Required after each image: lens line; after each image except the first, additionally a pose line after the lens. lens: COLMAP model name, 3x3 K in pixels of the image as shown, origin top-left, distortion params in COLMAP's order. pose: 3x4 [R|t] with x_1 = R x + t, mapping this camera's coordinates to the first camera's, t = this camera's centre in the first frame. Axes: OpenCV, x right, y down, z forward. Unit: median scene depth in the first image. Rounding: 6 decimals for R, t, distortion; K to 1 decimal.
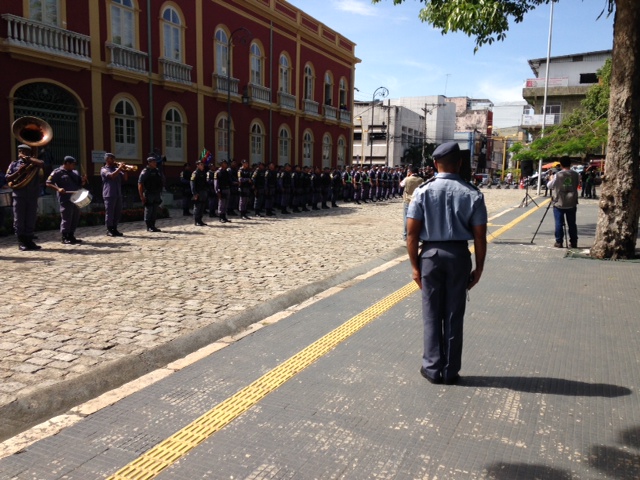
lens RADIAL K [[572.2, 0, 319.6], [0, 572.2, 239.8], [0, 0, 1]] dist [0.104530, -0.046276]
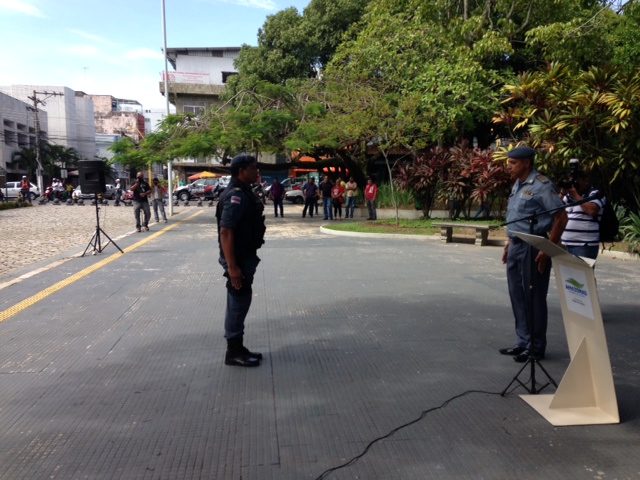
lens RADIAL K [[572.2, 0, 320.2], [0, 572.2, 243.5], [0, 0, 1]] dist [0.104530, -0.046276]
pose [[0.853252, -0.061970, 0.517805, 0.057427], [0.067817, 0.997668, 0.007649, -0.012713], [-0.517071, 0.028589, 0.855465, 0.103984]]
